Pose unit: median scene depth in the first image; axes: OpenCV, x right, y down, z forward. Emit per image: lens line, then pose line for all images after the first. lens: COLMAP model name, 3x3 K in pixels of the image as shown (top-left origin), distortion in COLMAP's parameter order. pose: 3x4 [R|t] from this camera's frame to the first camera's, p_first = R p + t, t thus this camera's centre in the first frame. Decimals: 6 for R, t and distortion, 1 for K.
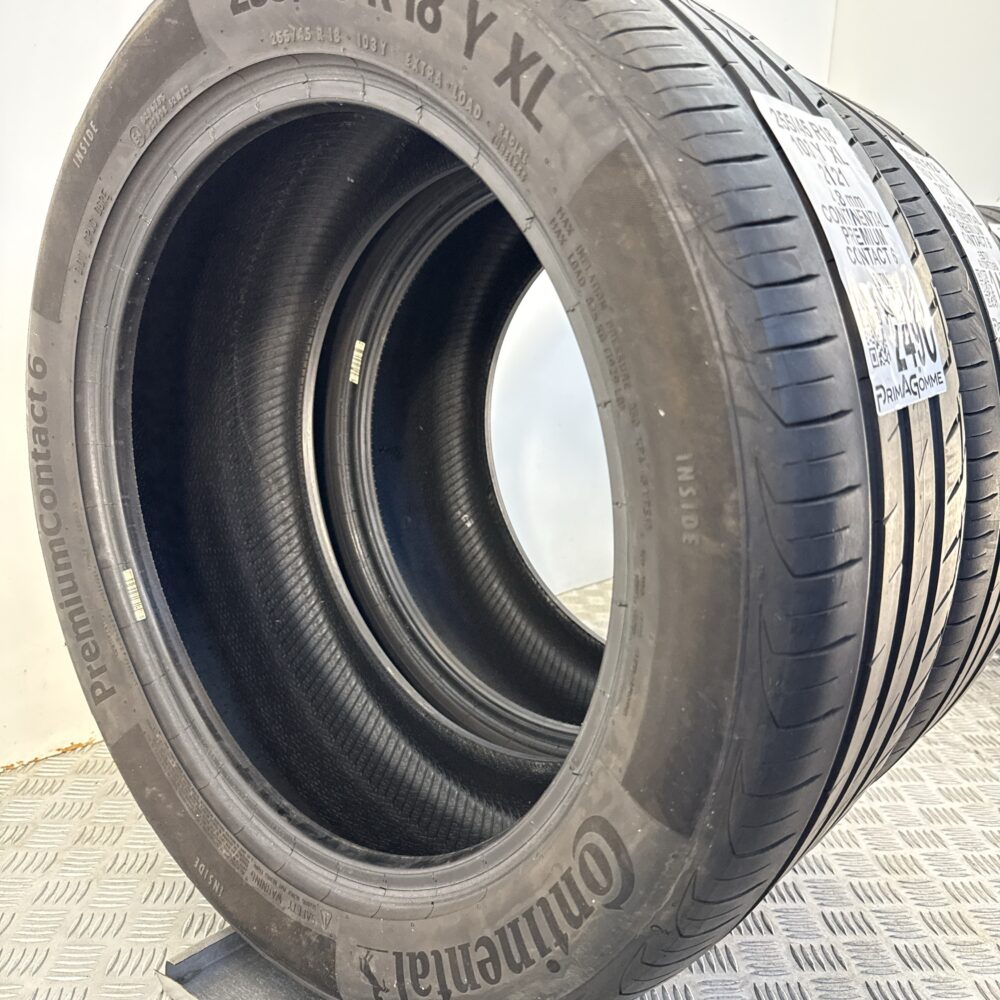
lens RADIAL K [[913.7, 0, 500.0], [0, 913.7, 500.0], [0, 0, 1]] dist [0.099737, -0.227272]
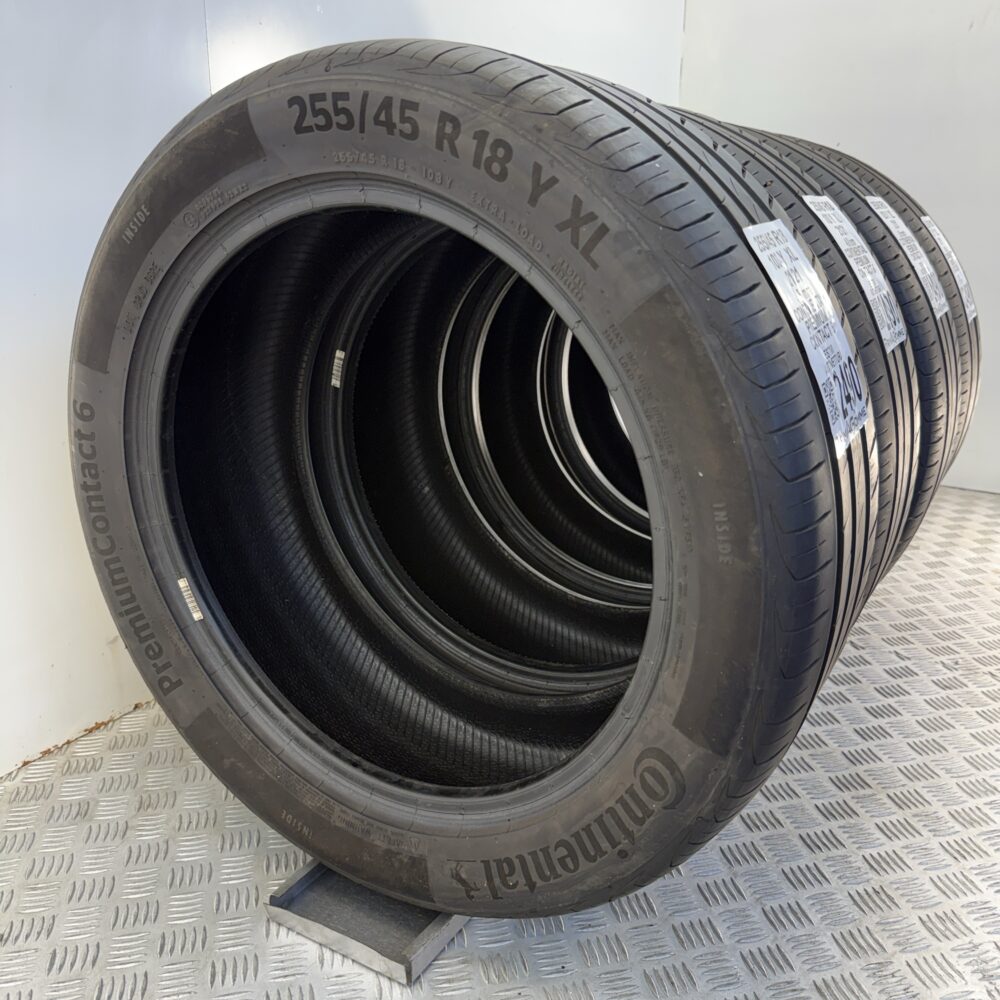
lens RADIAL K [[883.7, 0, 499.5], [0, 883.7, 504.4], [0, 0, 1]] dist [0.185611, -0.446898]
pose [[0.986220, -0.086383, 0.141097, -0.231660], [0.072292, 0.992142, 0.102114, -0.147903], [-0.148809, -0.090506, 0.984715, -0.228728]]
